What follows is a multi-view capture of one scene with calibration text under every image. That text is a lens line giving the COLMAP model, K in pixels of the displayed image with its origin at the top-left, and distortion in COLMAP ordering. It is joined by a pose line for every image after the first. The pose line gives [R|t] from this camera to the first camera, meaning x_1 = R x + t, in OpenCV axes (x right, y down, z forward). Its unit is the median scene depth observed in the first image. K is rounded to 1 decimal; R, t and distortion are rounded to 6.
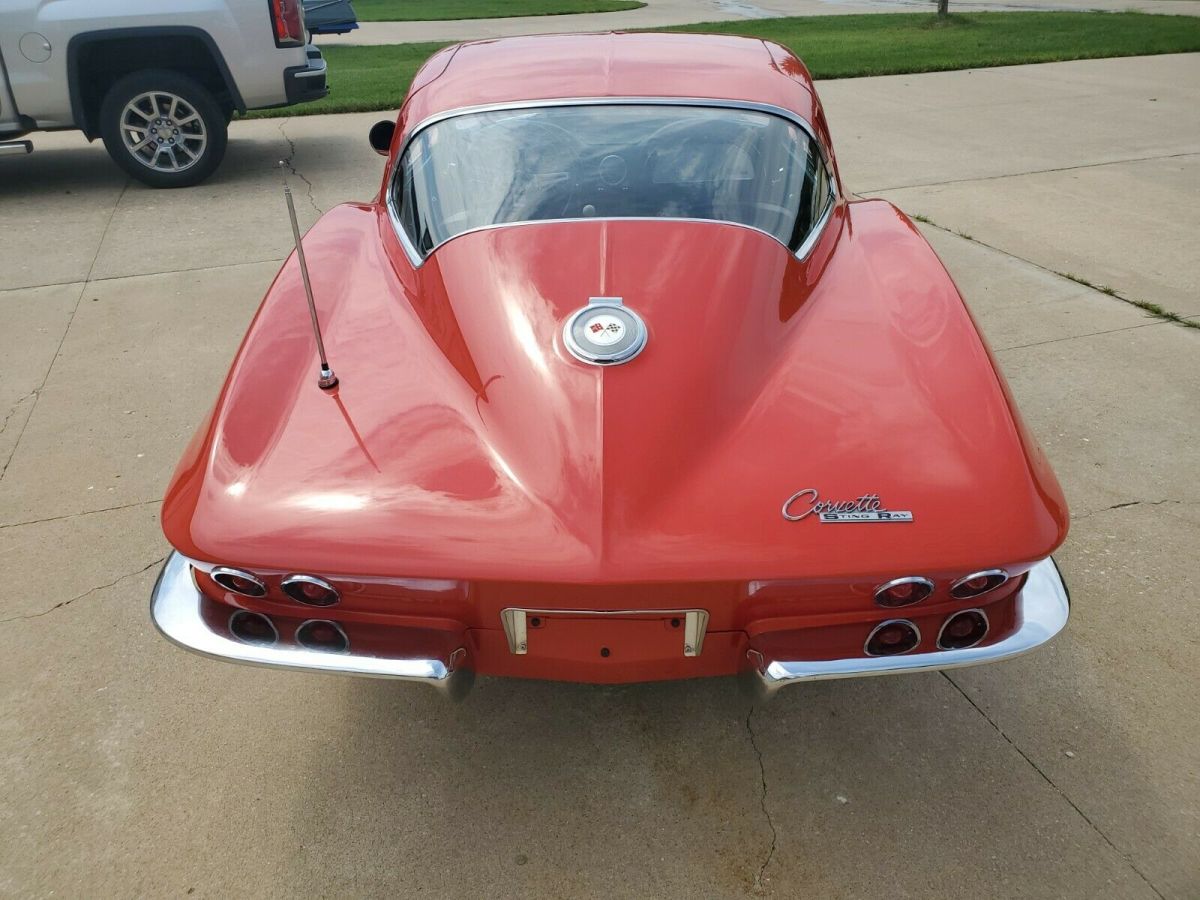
lens RADIAL K [[934.2, 0, 597.7], [0, 934.2, 439.3], [0, 0, 1]] dist [0.012877, 0.010430]
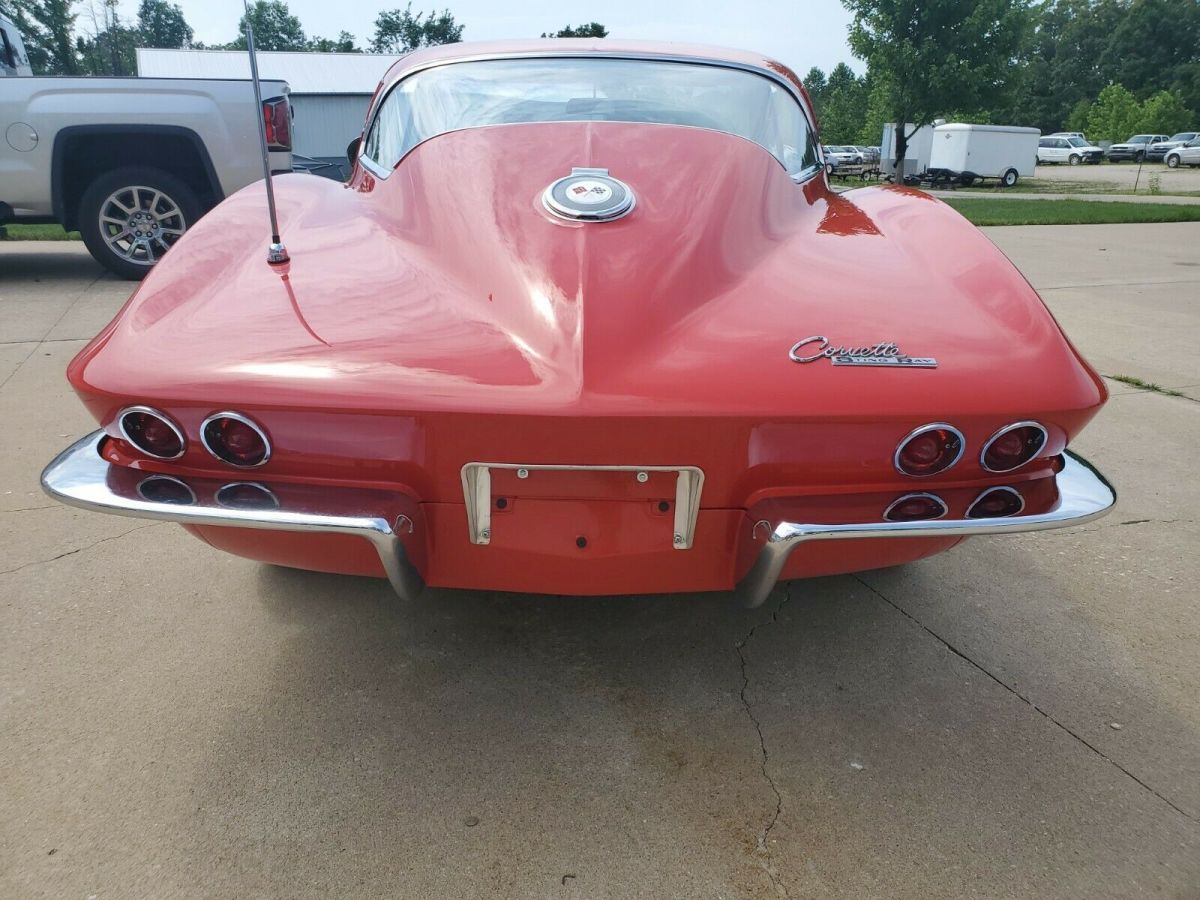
lens RADIAL K [[934.2, 0, 601.4], [0, 934.2, 448.9], [0, 0, 1]] dist [0.012877, 0.010430]
pose [[0.999122, 0.024366, 0.034085, -0.004269], [-0.017857, 0.983561, -0.179690, 0.258196], [-0.037903, 0.178924, 0.983133, 0.129607]]
